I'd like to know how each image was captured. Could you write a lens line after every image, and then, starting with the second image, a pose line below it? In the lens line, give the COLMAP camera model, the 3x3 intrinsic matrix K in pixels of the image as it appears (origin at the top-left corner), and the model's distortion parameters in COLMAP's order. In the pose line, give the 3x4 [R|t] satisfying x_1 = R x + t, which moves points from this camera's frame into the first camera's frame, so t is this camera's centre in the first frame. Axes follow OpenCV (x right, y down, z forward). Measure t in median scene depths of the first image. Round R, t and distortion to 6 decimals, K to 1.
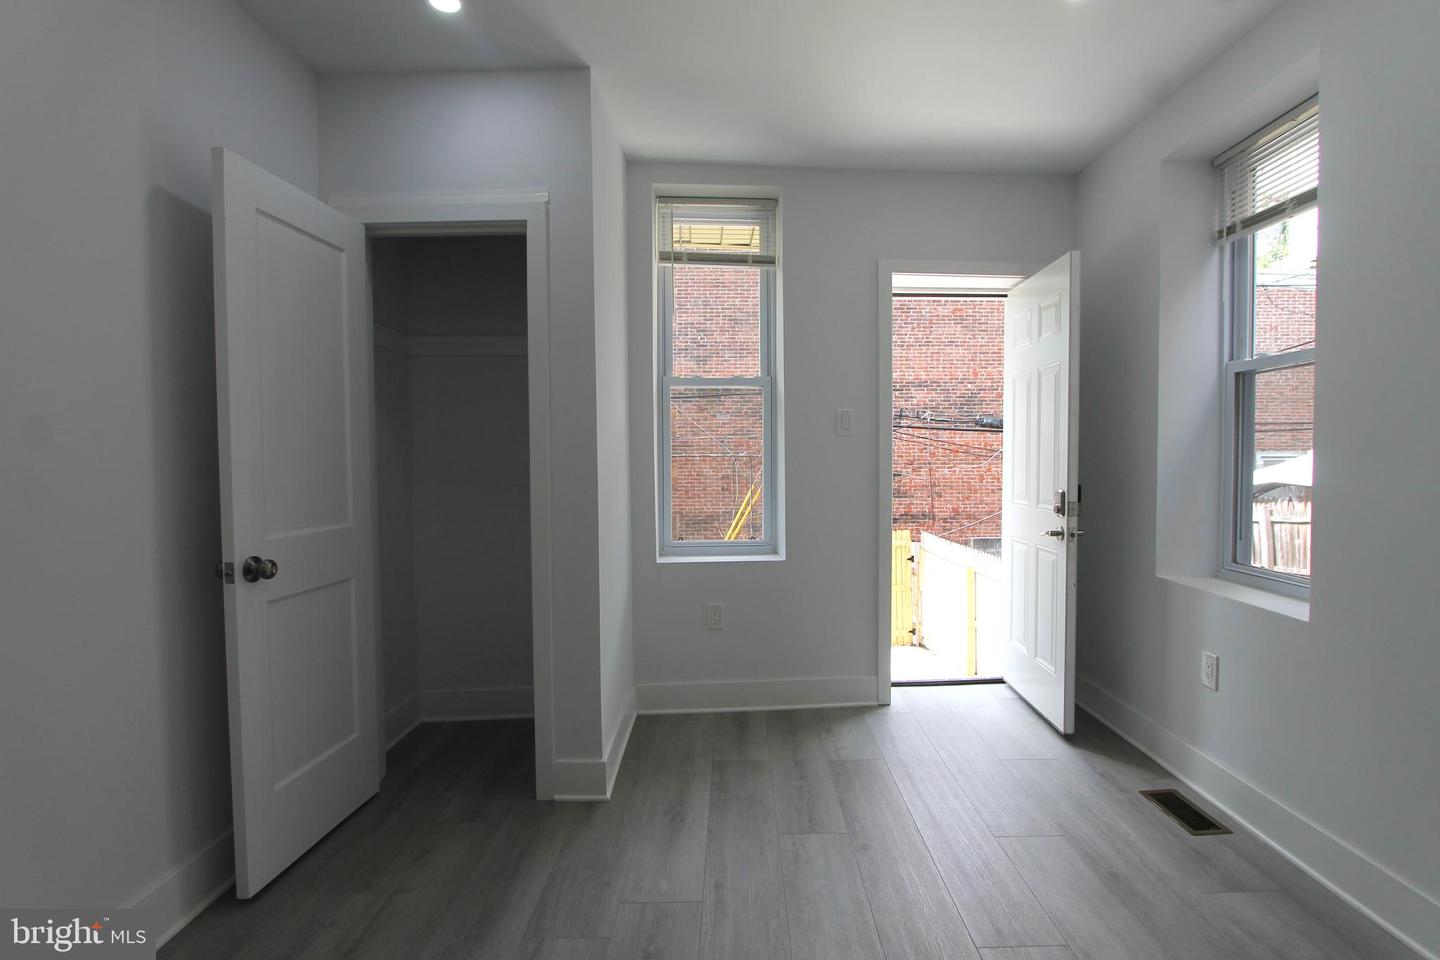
lens RADIAL K [[677.1, 0, 729.1], [0, 677.1, 482.7], [0, 0, 1]] dist [-0.016488, 0.001041]
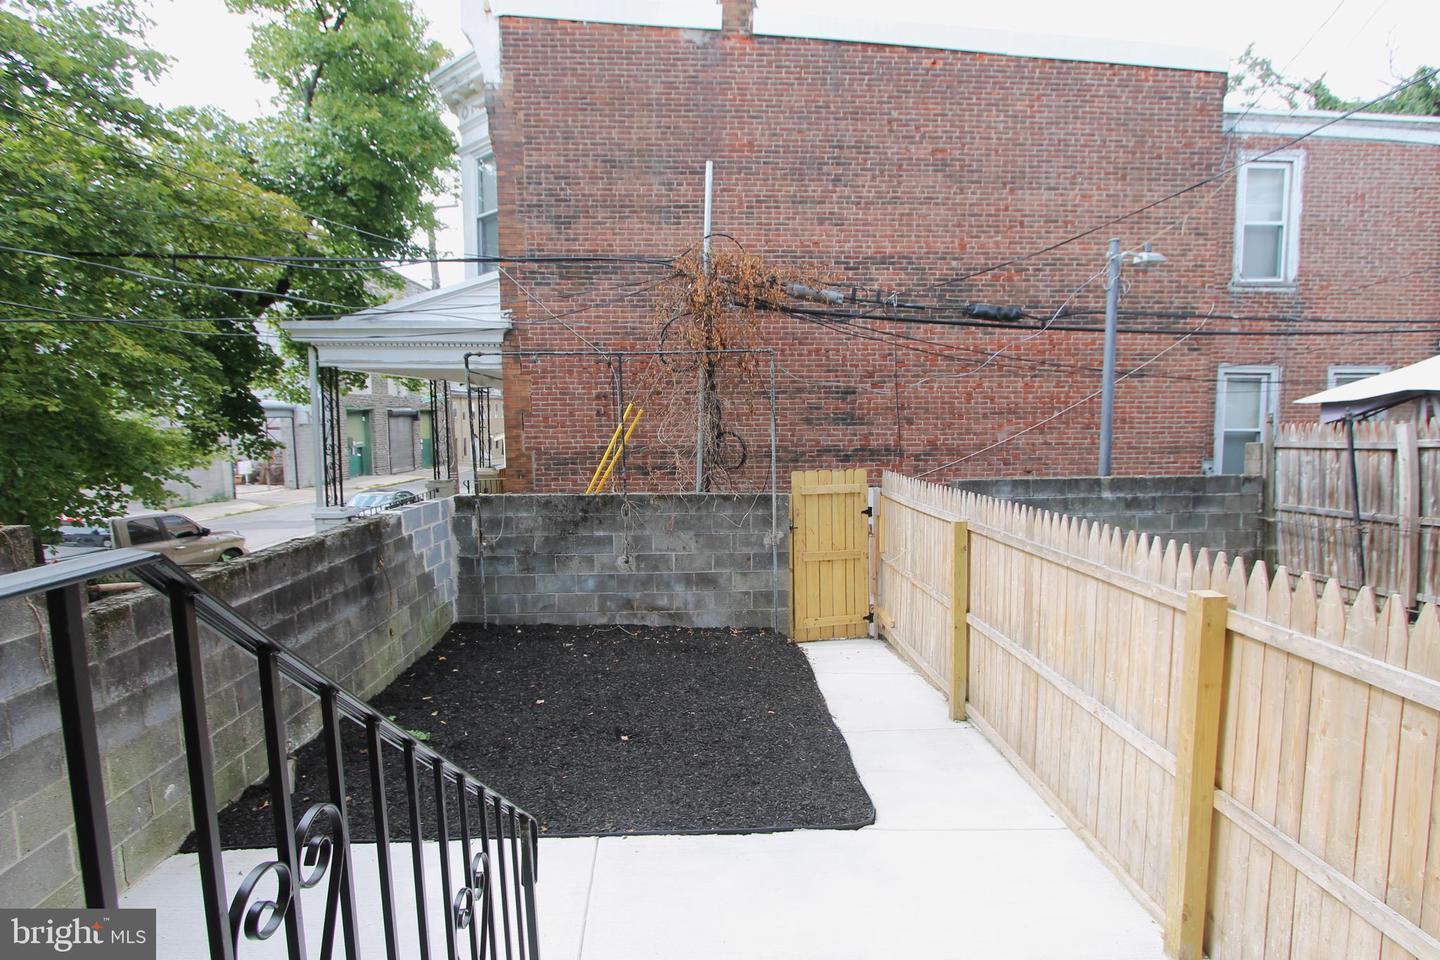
lens RADIAL K [[677.1, 0, 729.1], [0, 677.1, 482.7], [0, 0, 1]] dist [-0.016488, 0.001041]
pose [[0.999219, -0.008527, 0.038581, 0.327780], [0.006129, 0.998066, 0.061856, 0.127821], [-0.039034, -0.061571, 0.997339, 1.034160]]
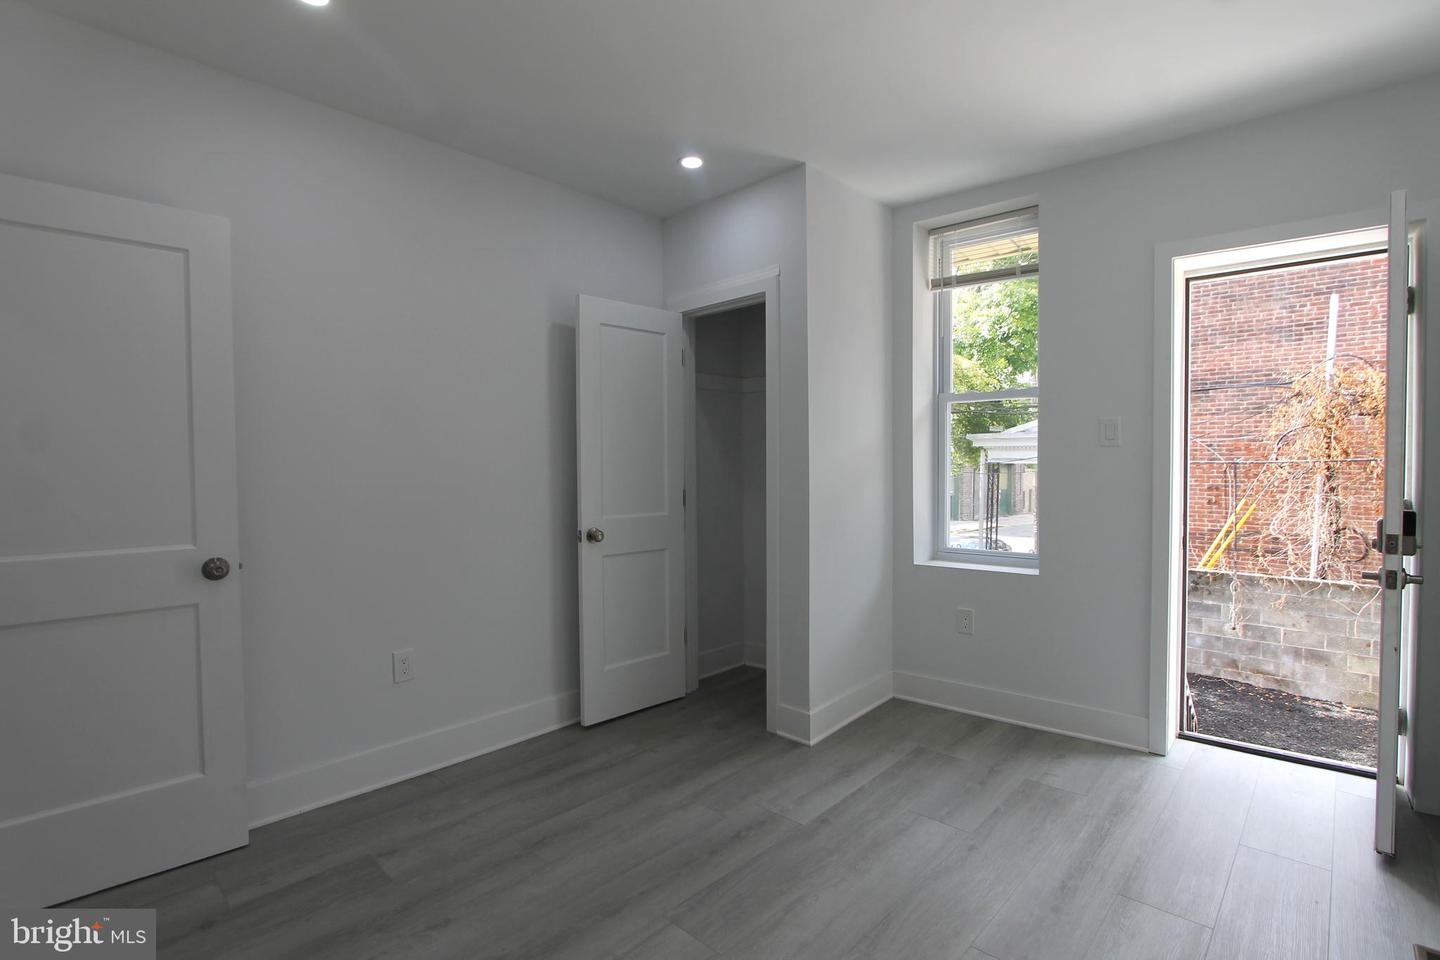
lens RADIAL K [[677.1, 0, 729.1], [0, 677.1, 482.7], [0, 0, 1]] dist [-0.016488, 0.001041]
pose [[0.731768, 0.019837, -0.681265, 0.408605], [-0.024074, 0.999705, 0.003251, -0.010814], [0.681128, 0.014022, 0.732030, -0.015458]]
